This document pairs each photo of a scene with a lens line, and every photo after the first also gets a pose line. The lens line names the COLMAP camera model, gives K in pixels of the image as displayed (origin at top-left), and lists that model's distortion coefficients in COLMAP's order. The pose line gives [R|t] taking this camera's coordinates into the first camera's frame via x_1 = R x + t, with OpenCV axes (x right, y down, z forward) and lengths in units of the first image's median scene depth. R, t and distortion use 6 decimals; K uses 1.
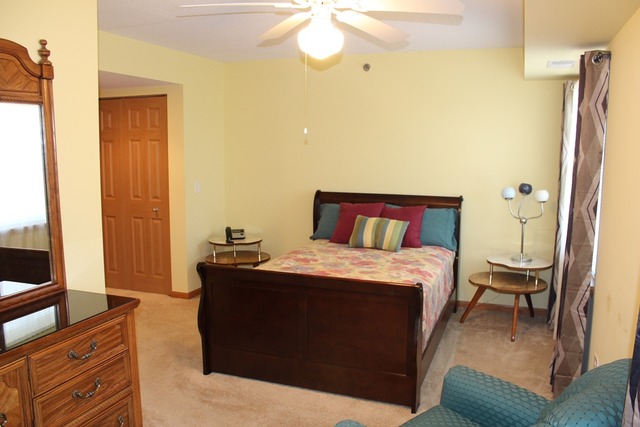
lens RADIAL K [[527.6, 0, 320.0], [0, 527.6, 213.5], [0, 0, 1]] dist [-0.111465, 0.014018]
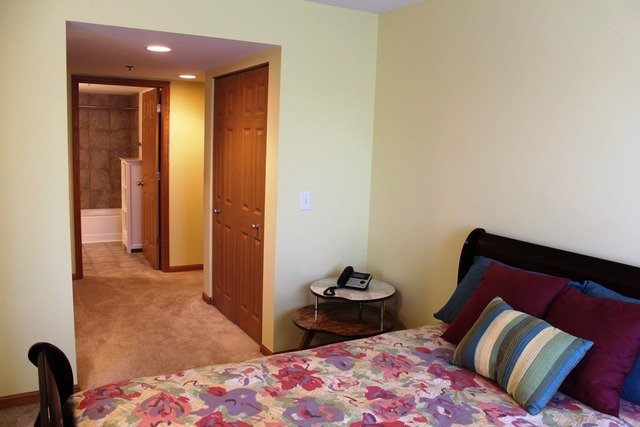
lens RADIAL K [[527.6, 0, 320.0], [0, 527.6, 213.5], [0, 0, 1]] dist [-0.111465, 0.014018]
pose [[0.760221, 0.114965, -0.639411, 0.227617], [-0.122728, 0.991910, 0.032427, -0.062031], [0.637967, 0.053822, 0.768181, 0.527250]]
